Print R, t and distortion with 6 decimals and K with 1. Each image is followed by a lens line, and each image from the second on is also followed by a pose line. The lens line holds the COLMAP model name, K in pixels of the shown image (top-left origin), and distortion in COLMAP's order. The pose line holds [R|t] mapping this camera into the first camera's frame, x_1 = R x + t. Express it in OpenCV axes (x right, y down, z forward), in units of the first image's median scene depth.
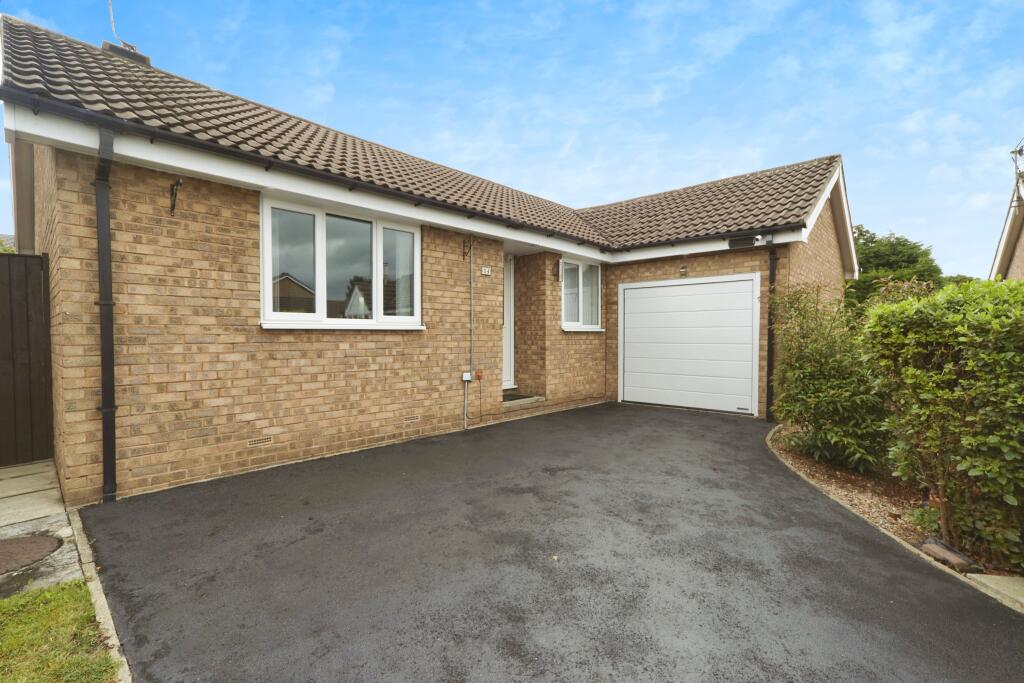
lens RADIAL K [[453.6, 0, 515.2], [0, 453.6, 340.6], [0, 0, 1]] dist [0.011322, 0.002360]
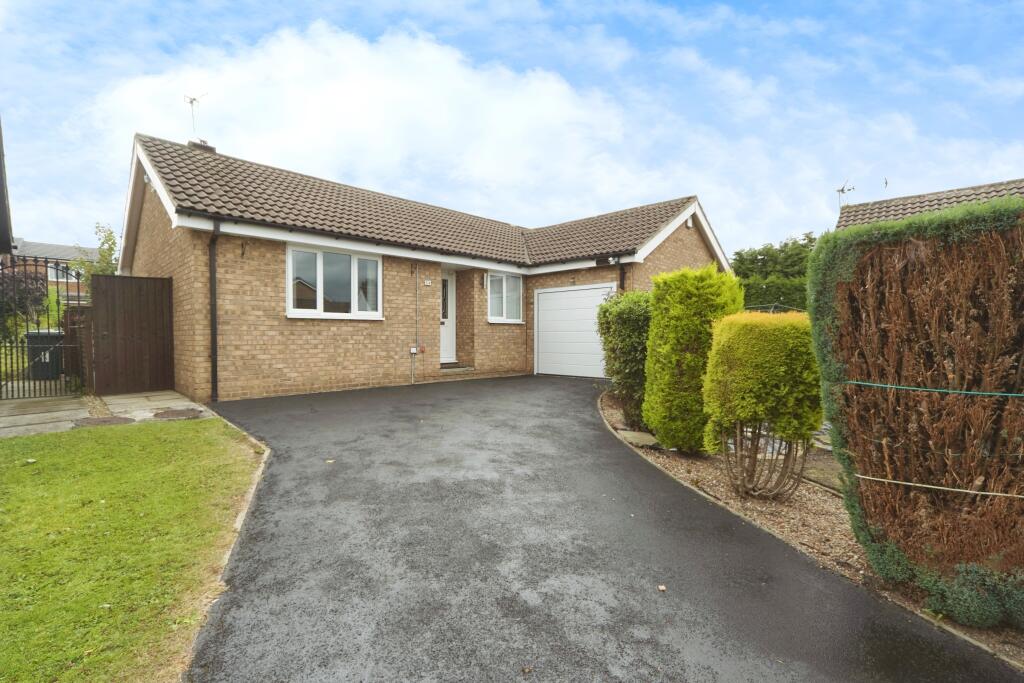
lens RADIAL K [[453.6, 0, 508.4], [0, 453.6, 335.6], [0, 0, 1]] dist [0.011322, 0.002360]
pose [[0.999431, -0.002419, -0.033654, 0.311812], [0.001915, 0.999885, -0.015020, 0.059678], [0.033686, 0.014947, 0.999321, -0.631062]]
